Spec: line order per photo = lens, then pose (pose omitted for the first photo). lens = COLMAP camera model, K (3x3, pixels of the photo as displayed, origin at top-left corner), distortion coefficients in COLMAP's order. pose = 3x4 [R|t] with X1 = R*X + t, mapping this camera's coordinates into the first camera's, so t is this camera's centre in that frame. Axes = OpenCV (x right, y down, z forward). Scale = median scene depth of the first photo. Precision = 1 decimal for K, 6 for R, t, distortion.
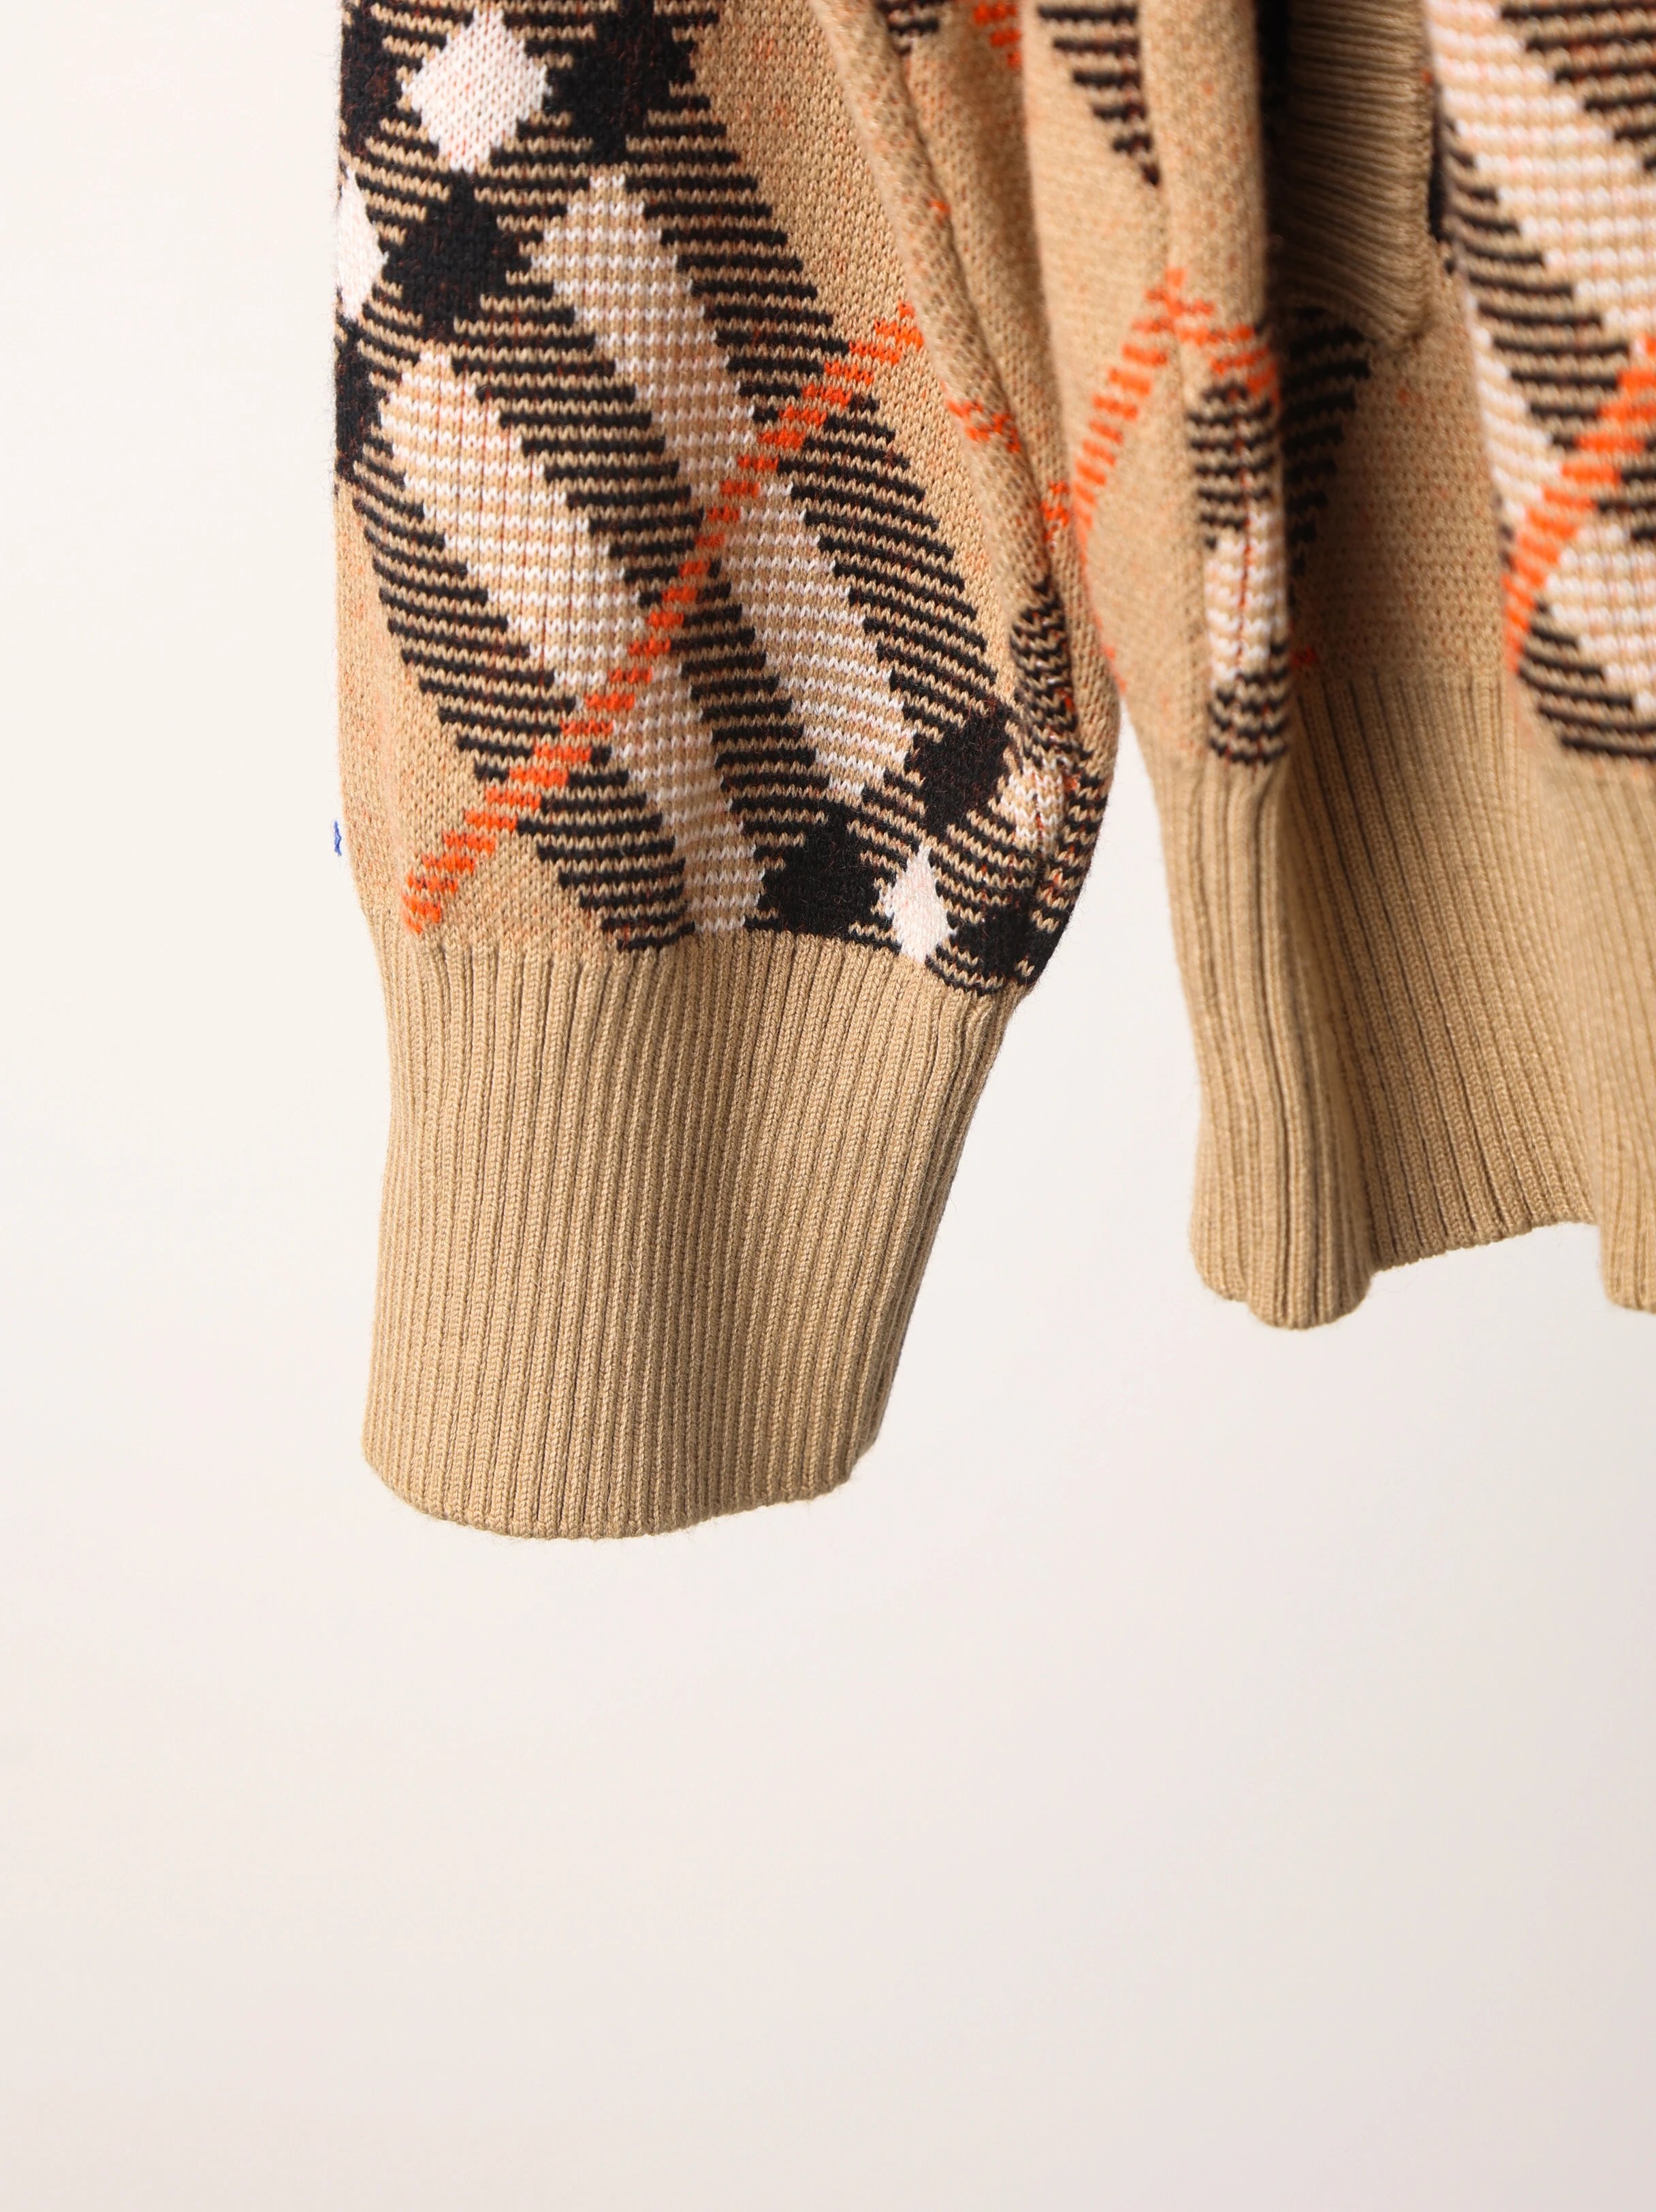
lens RADIAL K [[6137.1, 0, 844.4], [0, 6137.1, 1098.2], [0, 0, 1]] dist [0.387471, 0.000000]
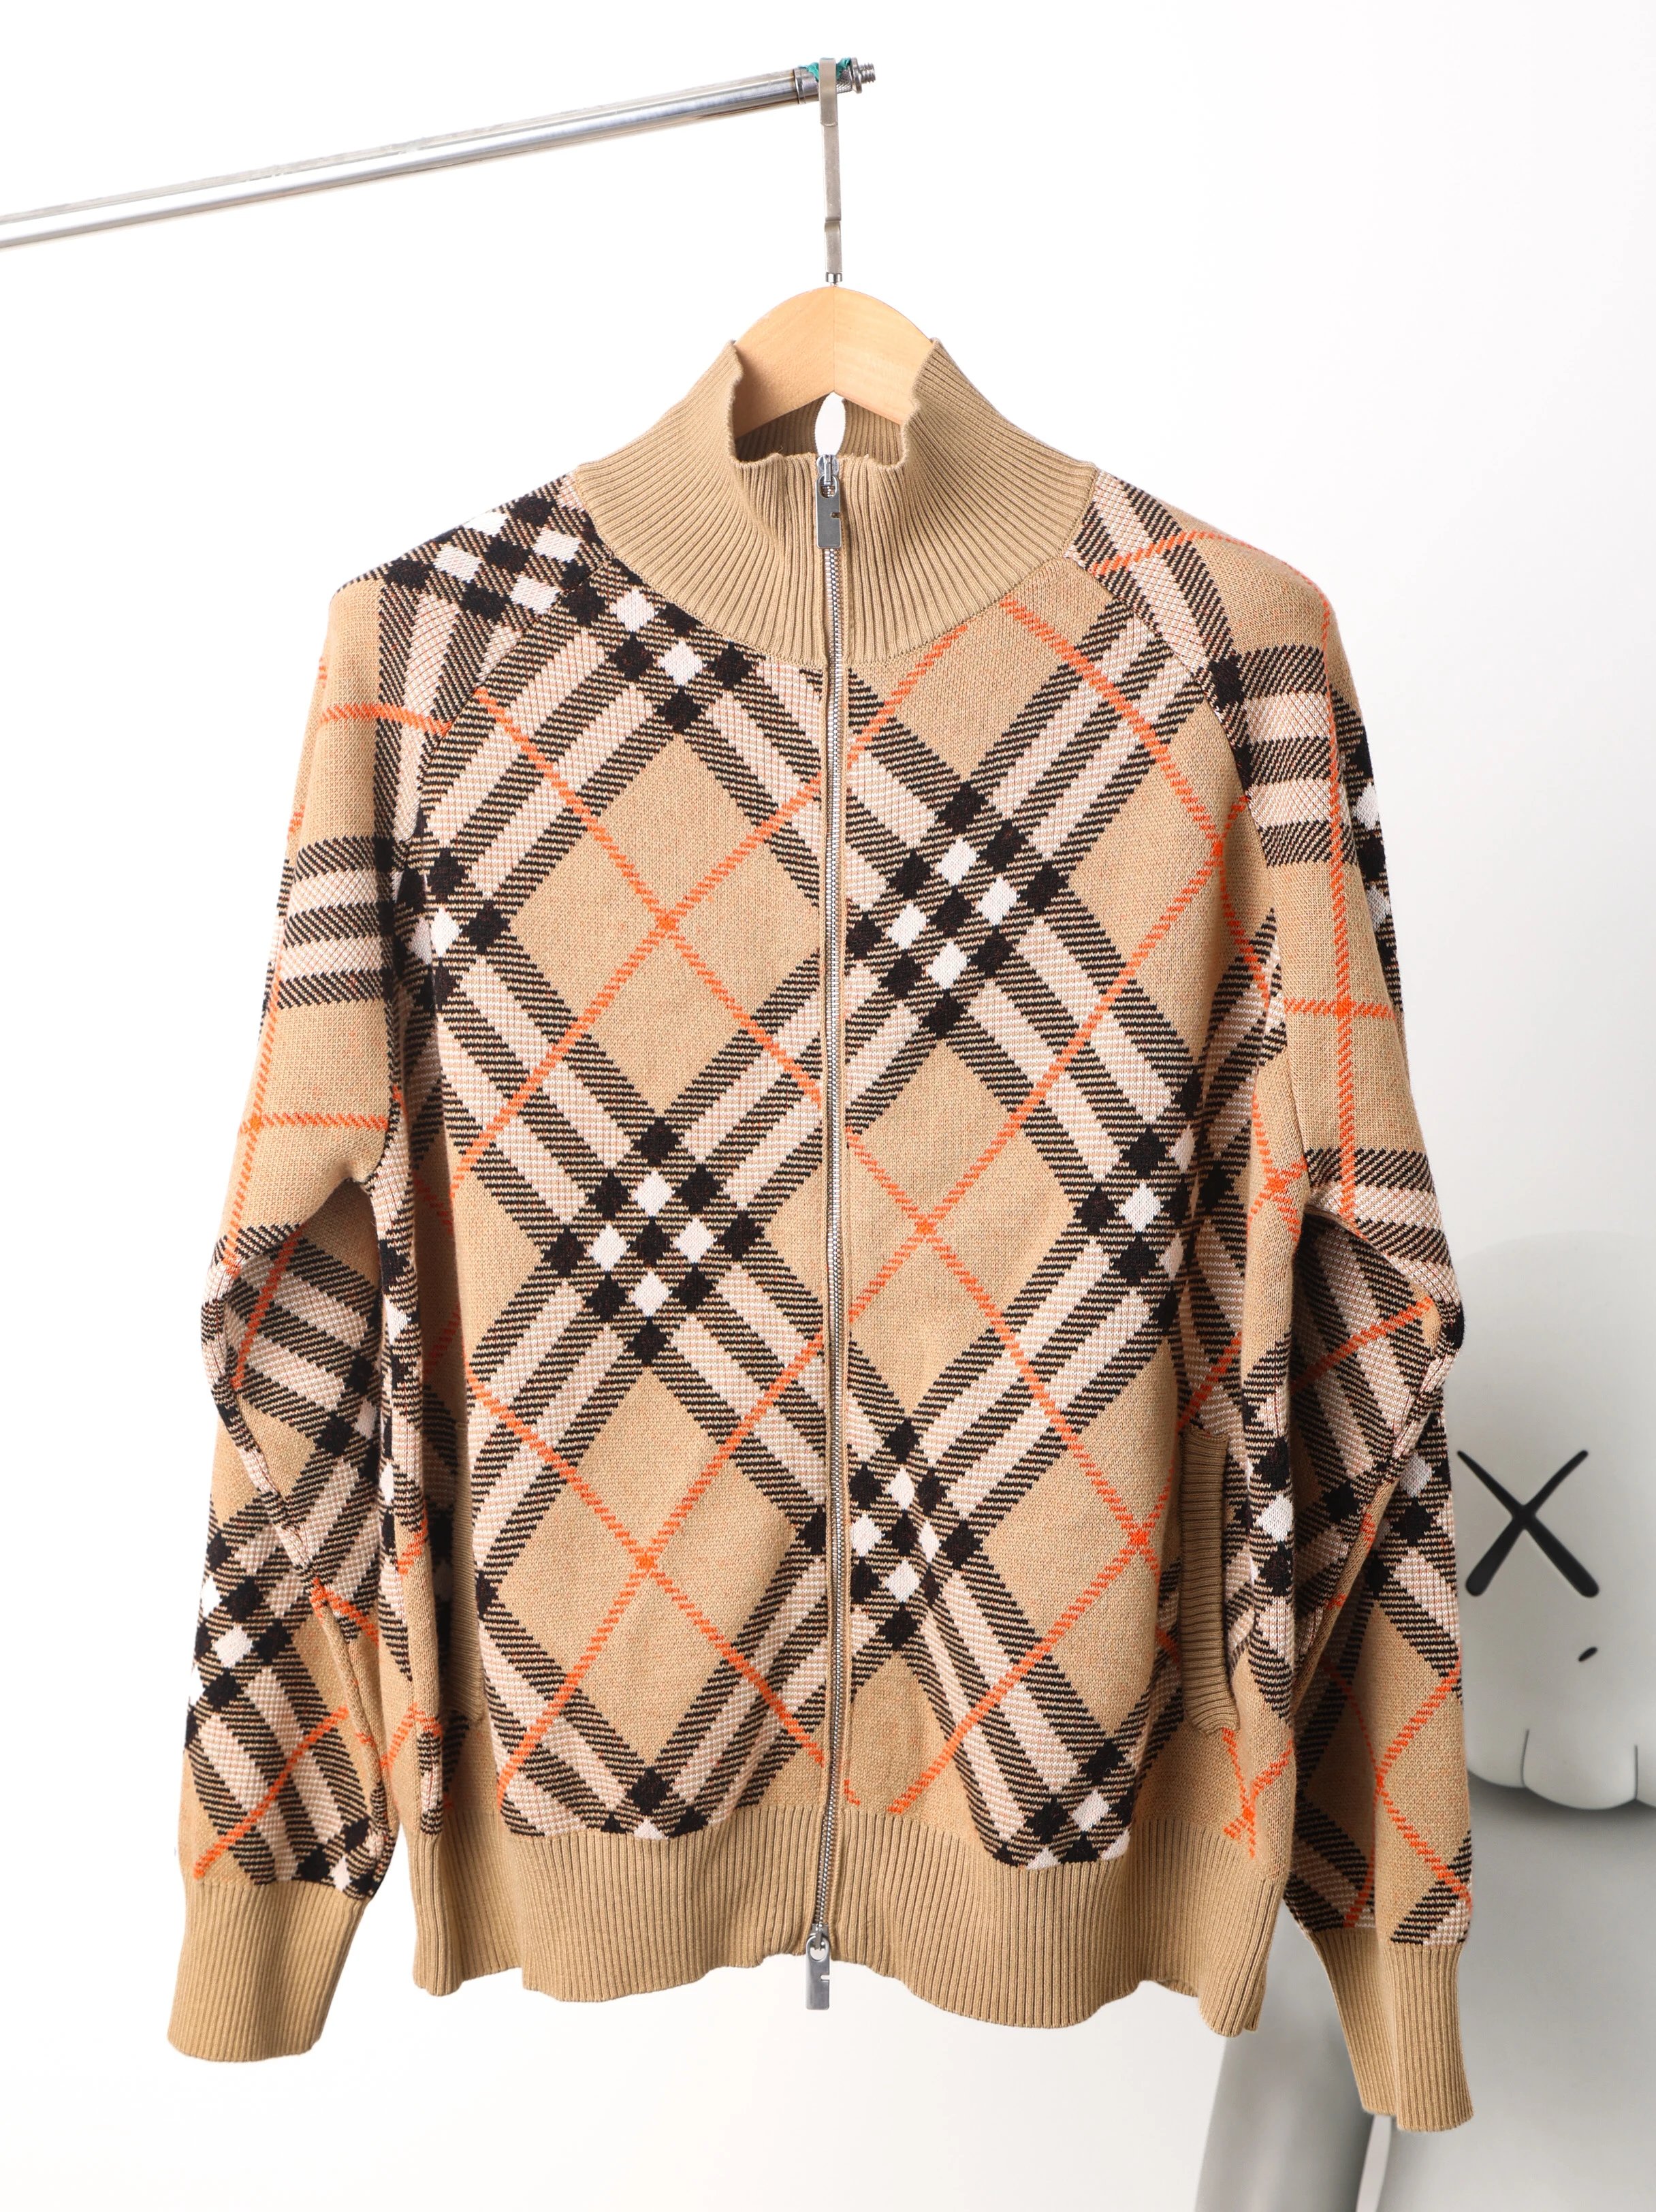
lens RADIAL K [[3419.3, 0, 848.5], [0, 3419.3, 1118.7], [0, 0, 1]] dist [0.103993, 0.000000]
pose [[0.990332, 0.051990, 0.128605, 0.024660], [-0.016988, 0.965585, -0.259532, 0.061286], [-0.137672, 0.254838, 0.957133, -1.096129]]
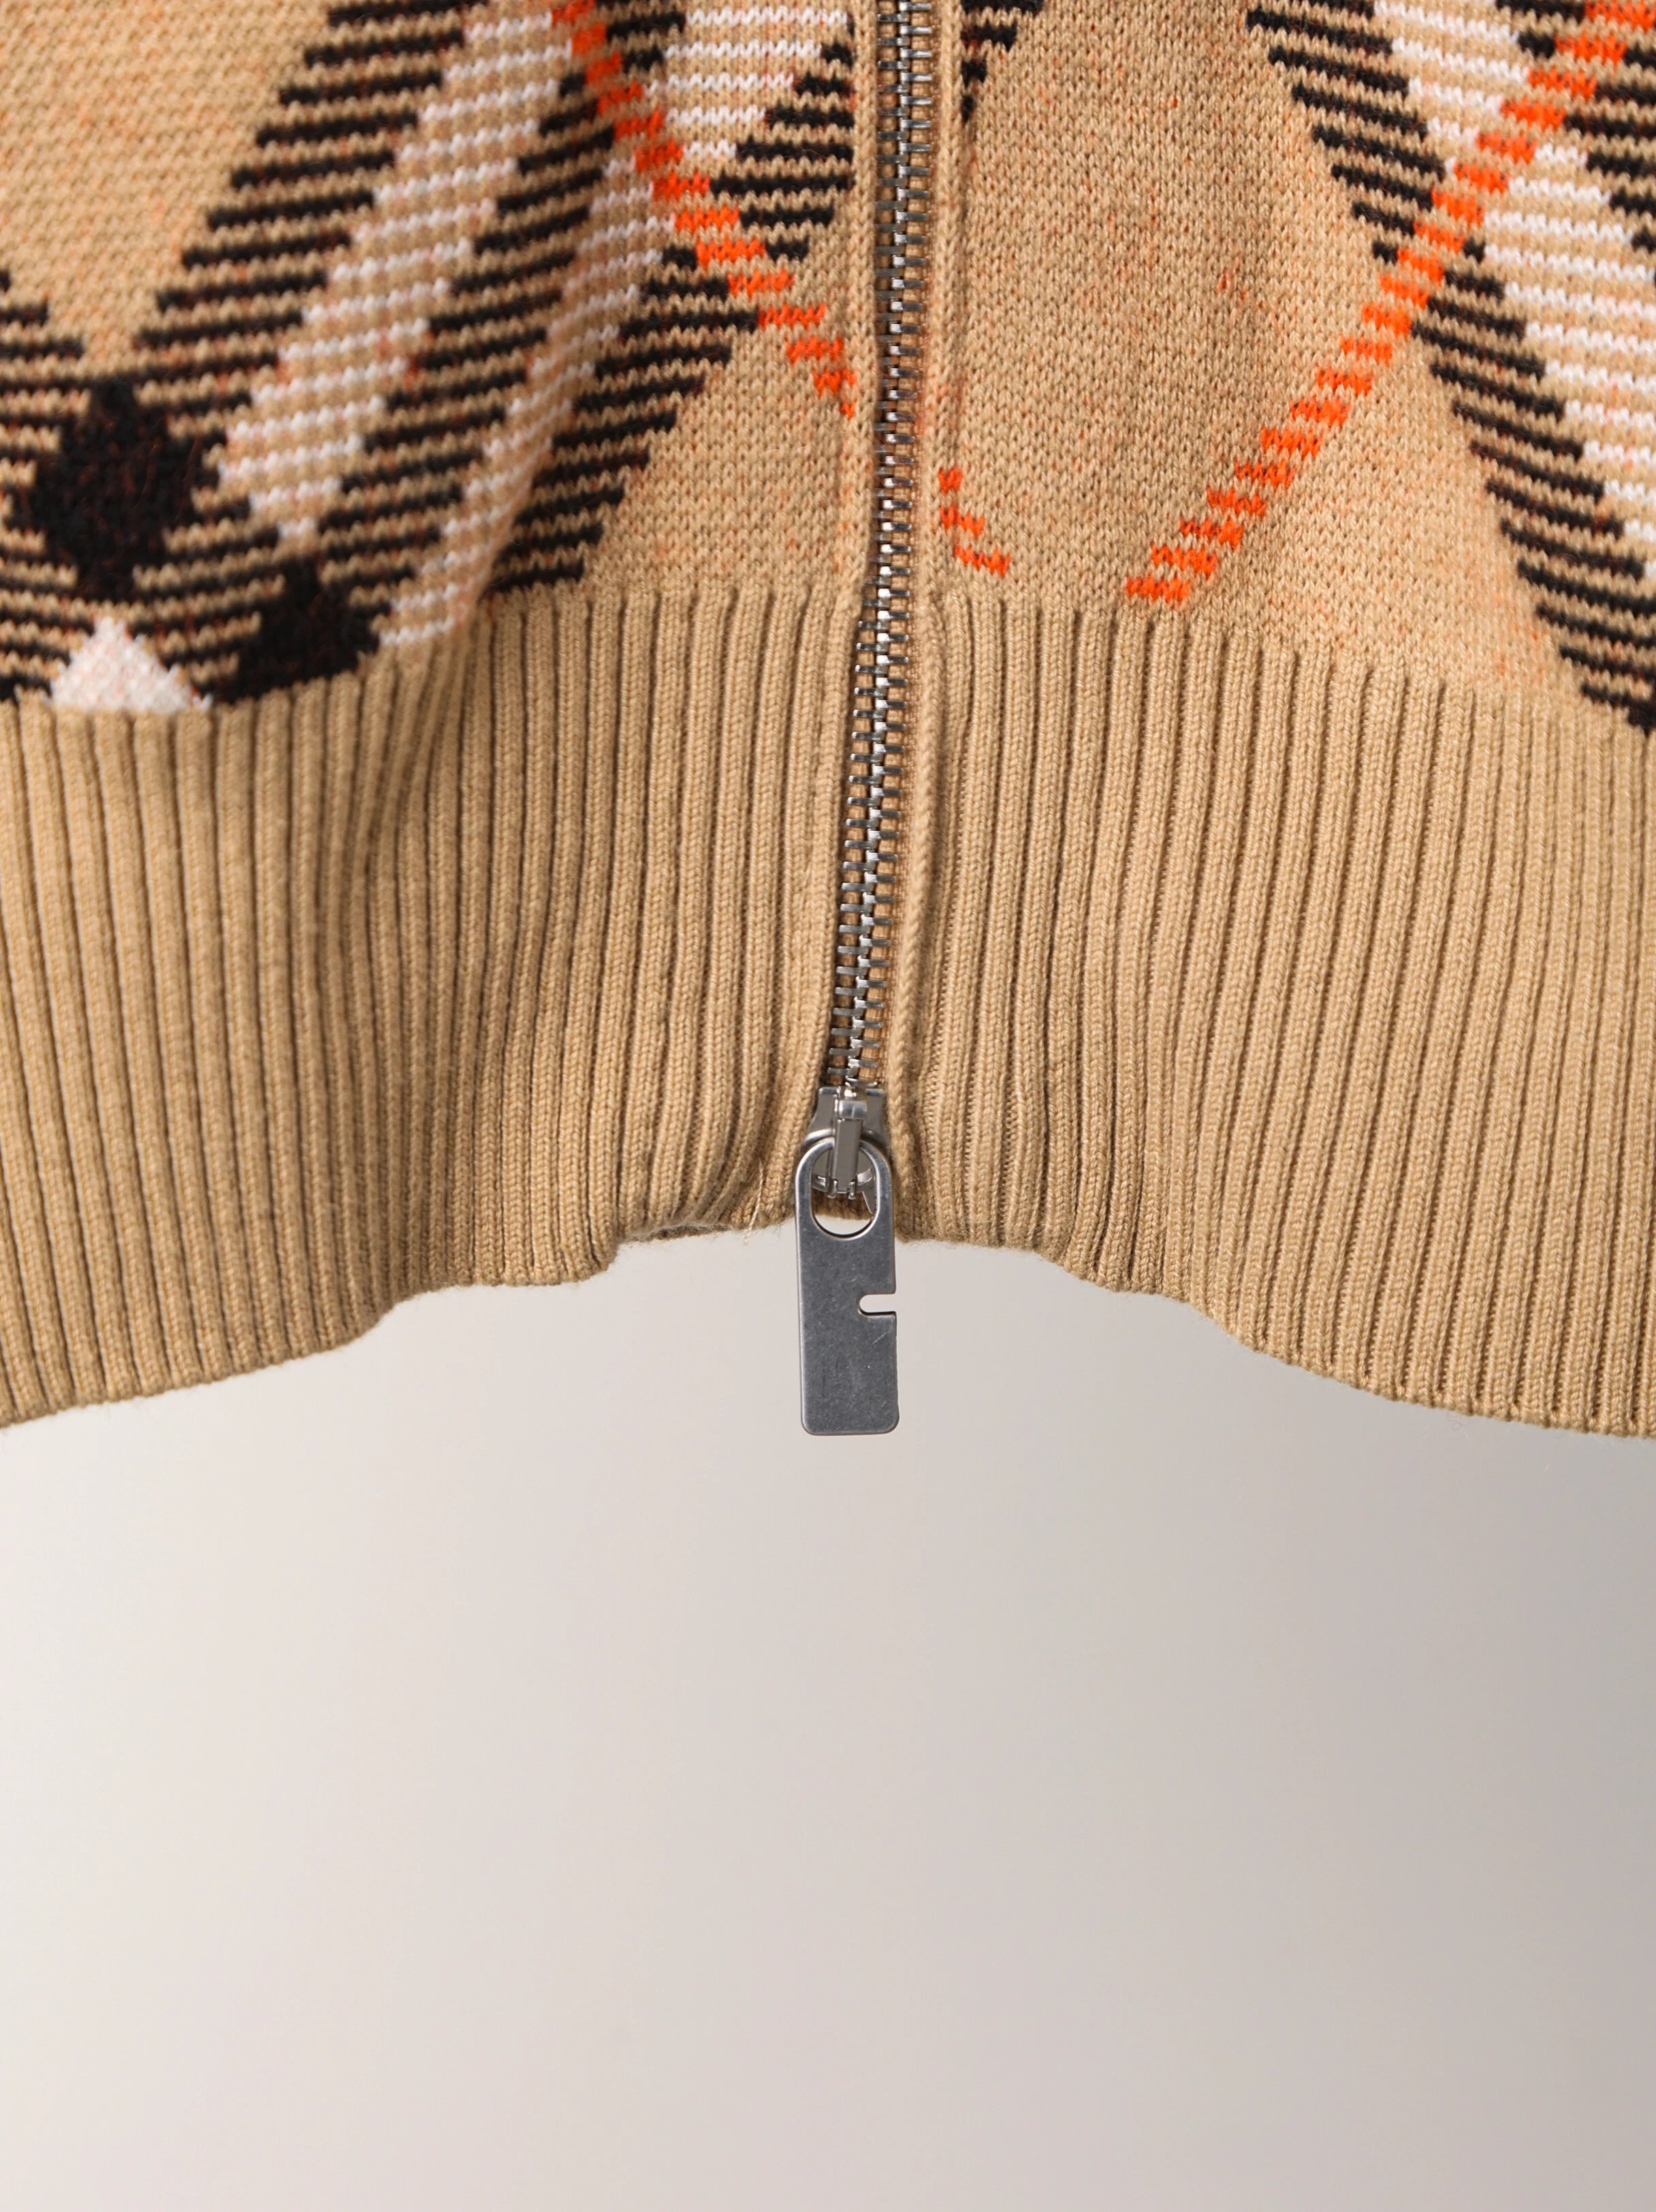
lens RADIAL K [[6137.1, 0, 842.3], [0, 6137.1, 1103.2], [0, 0, 1]] dist [0.387471, 0.000000]
pose [[0.970201, -0.015523, 0.241803, 0.082646], [0.048331, 0.990290, -0.130349, 0.108061], [-0.237431, 0.138151, 0.961530, 0.122983]]
